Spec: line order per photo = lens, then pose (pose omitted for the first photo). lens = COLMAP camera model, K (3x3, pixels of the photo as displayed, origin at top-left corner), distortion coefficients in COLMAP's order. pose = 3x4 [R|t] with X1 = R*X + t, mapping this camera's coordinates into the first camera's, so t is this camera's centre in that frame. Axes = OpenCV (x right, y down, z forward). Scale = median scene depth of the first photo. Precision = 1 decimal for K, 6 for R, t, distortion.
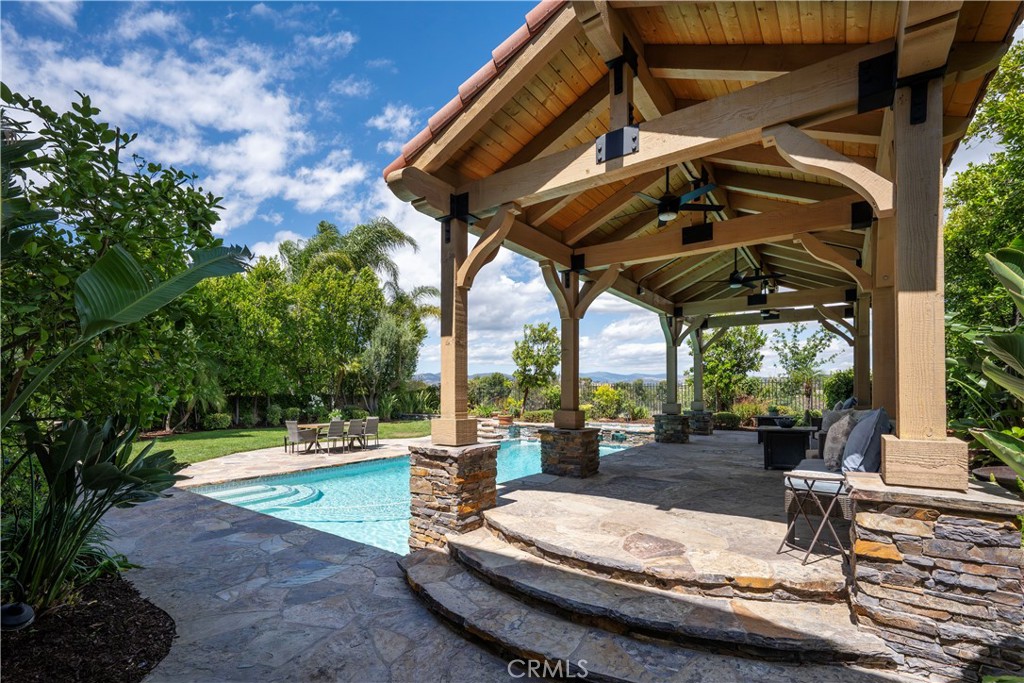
lens RADIAL K [[463.1, 0, 503.1], [0, 463.1, 397.0], [0, 0, 1]] dist [0.000933, -0.004086]
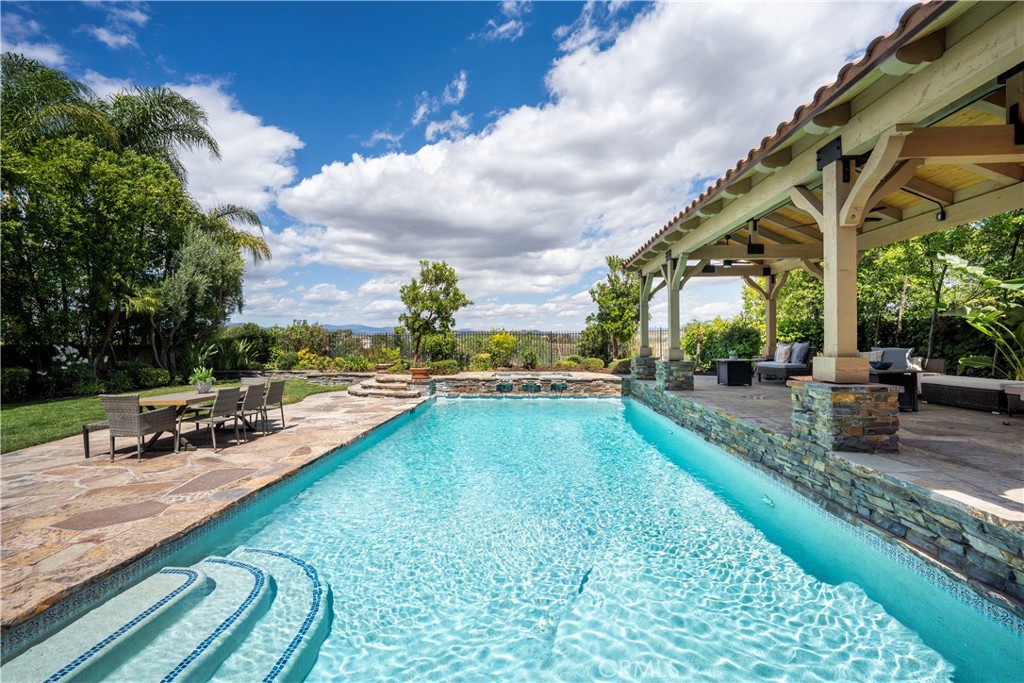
lens RADIAL K [[401.7, 0, 492.9], [0, 401.7, 344.7], [0, 0, 1]] dist [-0.010449, 0.000890]
pose [[0.841448, -0.006446, 0.540300, -0.207574], [0.010712, 0.999931, -0.004753, 0.002814], [-0.540232, 0.009787, 0.841459, 0.256943]]
